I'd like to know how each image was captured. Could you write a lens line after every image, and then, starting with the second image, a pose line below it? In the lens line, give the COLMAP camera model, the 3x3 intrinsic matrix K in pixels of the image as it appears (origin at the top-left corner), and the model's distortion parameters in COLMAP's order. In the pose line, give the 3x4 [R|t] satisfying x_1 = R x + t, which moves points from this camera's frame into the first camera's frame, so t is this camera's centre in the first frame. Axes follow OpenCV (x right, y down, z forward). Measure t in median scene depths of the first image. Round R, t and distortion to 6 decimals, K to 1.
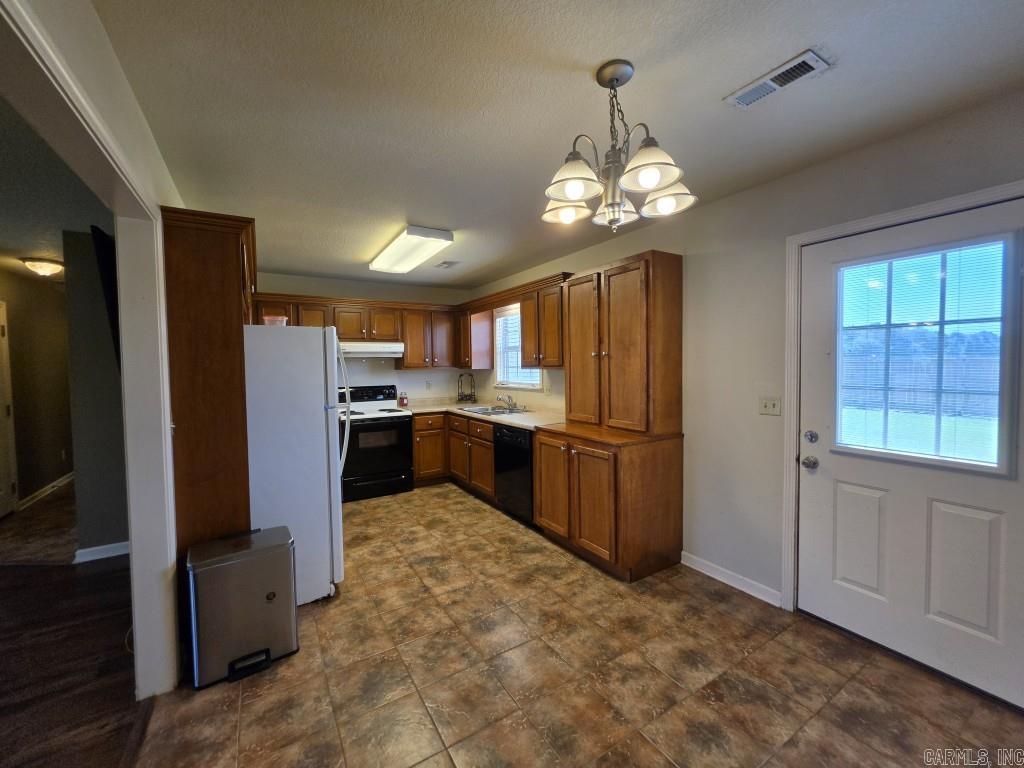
lens RADIAL K [[411.0, 0, 509.8], [0, 411.0, 379.5], [0, 0, 1]] dist [-0.003629, 0.000095]
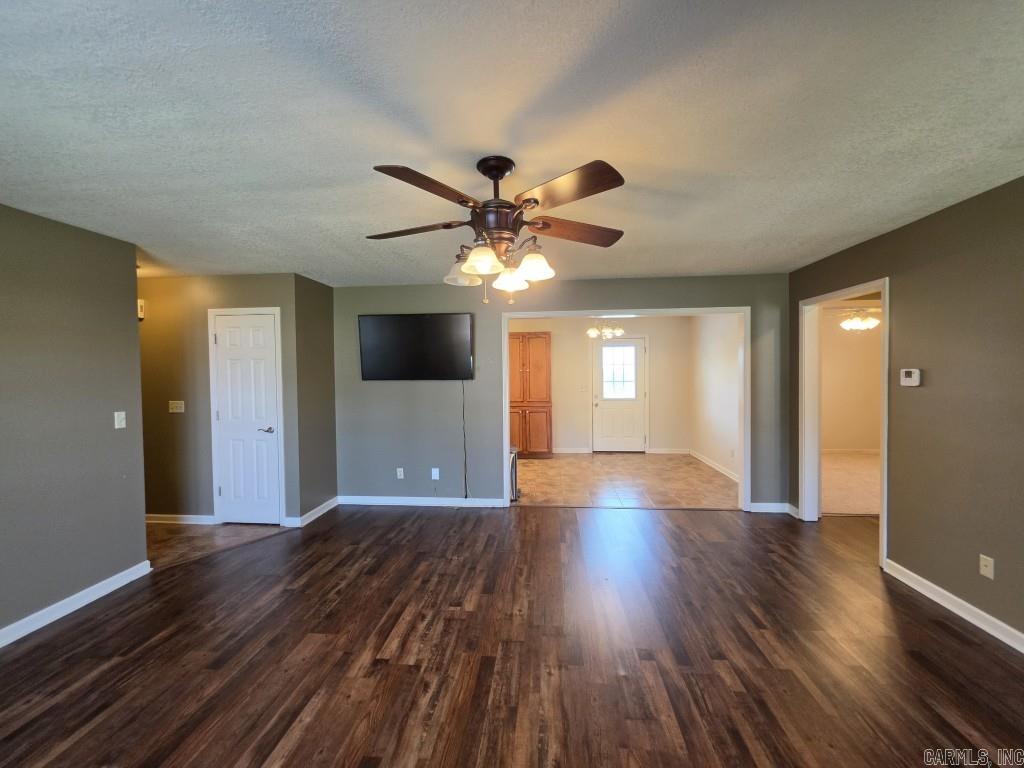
lens RADIAL K [[411.0, 0, 508.6], [0, 411.0, 383.4], [0, 0, 1]] dist [-0.003629, 0.000095]
pose [[0.608170, -0.014603, 0.793673, -1.746218], [0.030761, 0.999513, -0.005182, 0.019906], [-0.793211, 0.027566, 0.608323, -0.346881]]
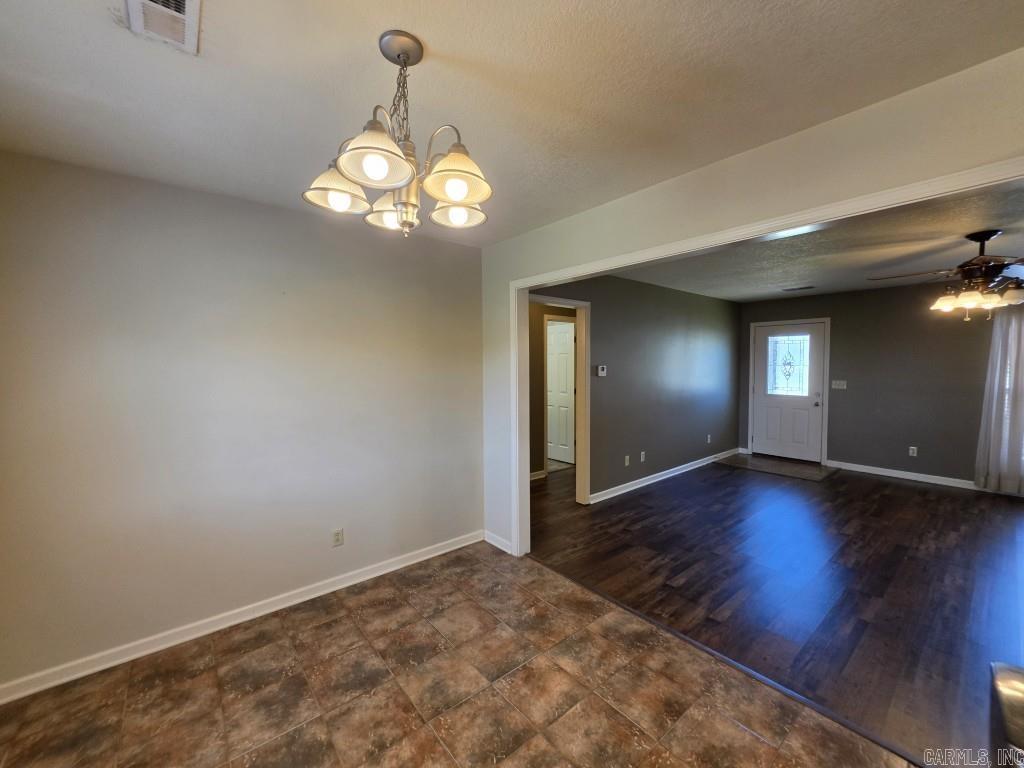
lens RADIAL K [[411.0, 0, 511.1], [0, 411.0, 381.9], [0, 0, 1]] dist [-0.003629, 0.000095]
pose [[-0.990830, 0.027490, -0.132289, 0.072091], [0.016386, 0.996306, 0.084299, -0.061972], [0.134117, 0.081358, -0.987620, 0.927191]]
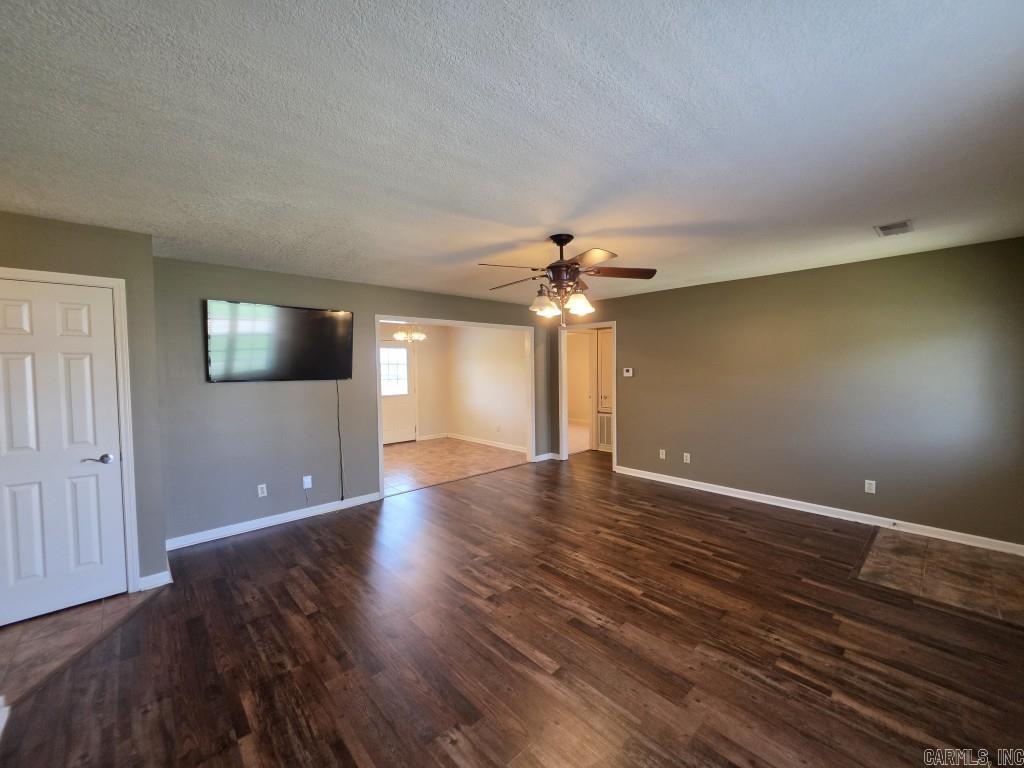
lens RADIAL K [[411.0, 0, 512.4], [0, 411.0, 381.9], [0, 0, 1]] dist [-0.003629, 0.000095]
pose [[-0.186030, -0.019328, 0.982354, -2.215226], [0.051067, 0.998265, 0.029312, -0.008819], [-0.981216, 0.055619, -0.184720, 0.370216]]
